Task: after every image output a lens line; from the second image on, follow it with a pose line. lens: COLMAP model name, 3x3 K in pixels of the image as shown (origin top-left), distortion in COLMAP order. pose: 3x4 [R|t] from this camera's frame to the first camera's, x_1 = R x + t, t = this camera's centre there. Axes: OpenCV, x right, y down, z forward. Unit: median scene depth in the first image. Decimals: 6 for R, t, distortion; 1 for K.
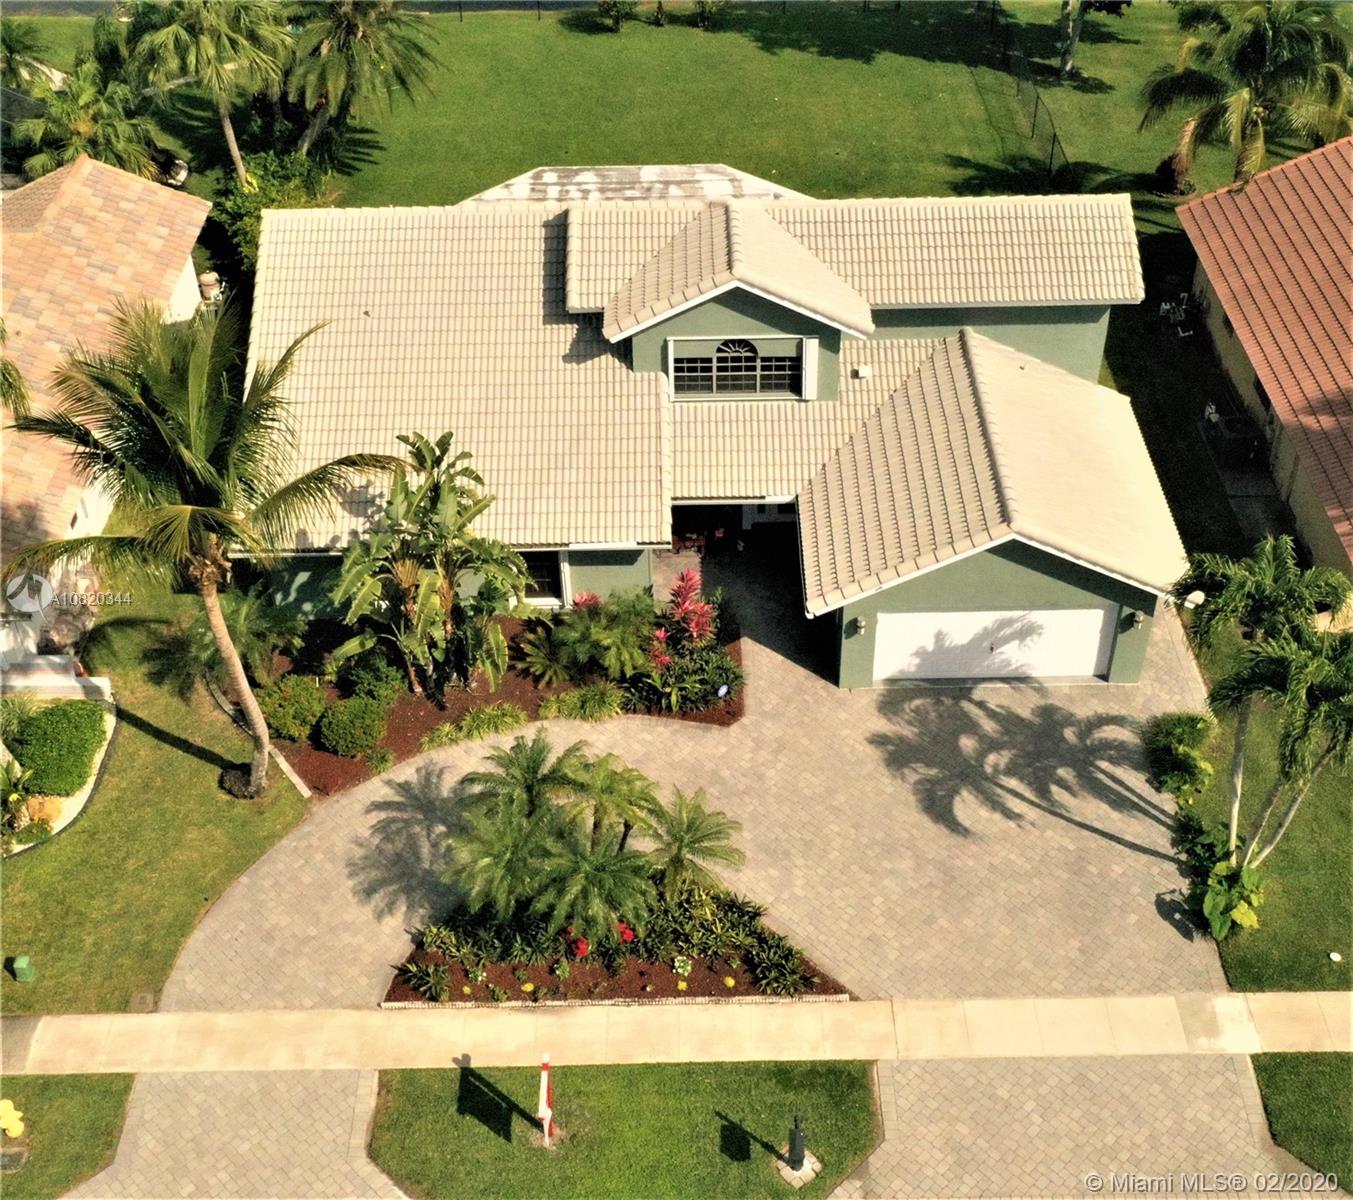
lens RADIAL K [[1678.4, 0, 698.6], [0, 1678.4, 596.6], [0, 0, 1]] dist [0.006735, -0.043307]
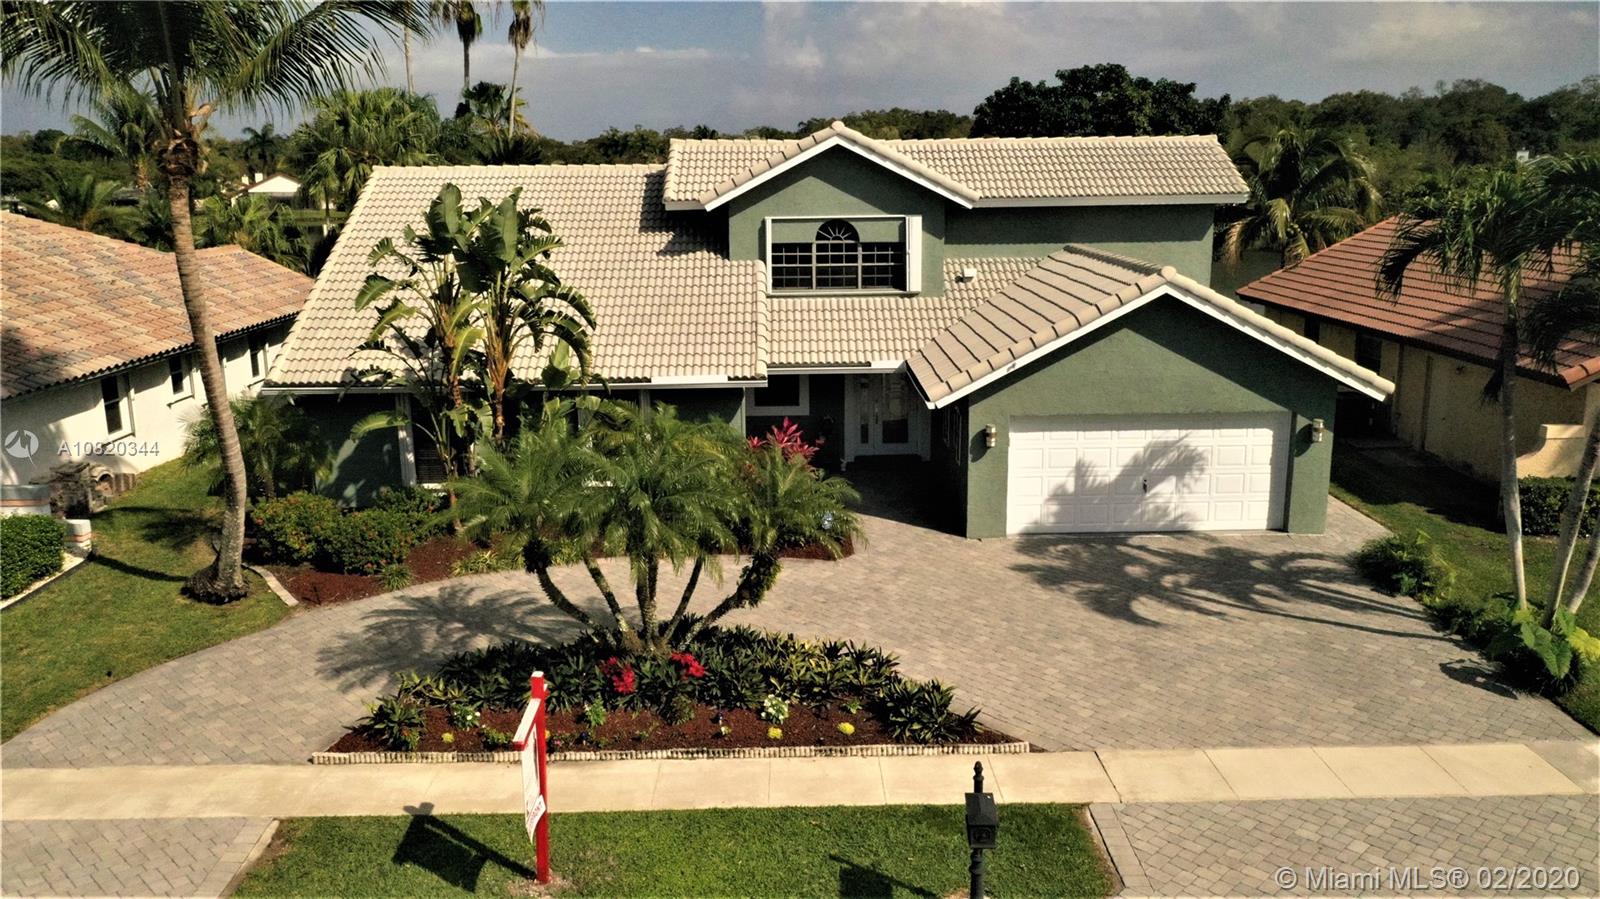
lens RADIAL K [[1253.4, 0, 797.1], [0, 1253.4, 444.1], [0, 0, 1]] dist [-0.002459, -0.001299]
pose [[0.999998, 0.000190, 0.002052, -0.001870], [0.000789, 0.884586, -0.466377, 0.317751], [-0.001904, 0.466378, 0.884583, 0.449103]]
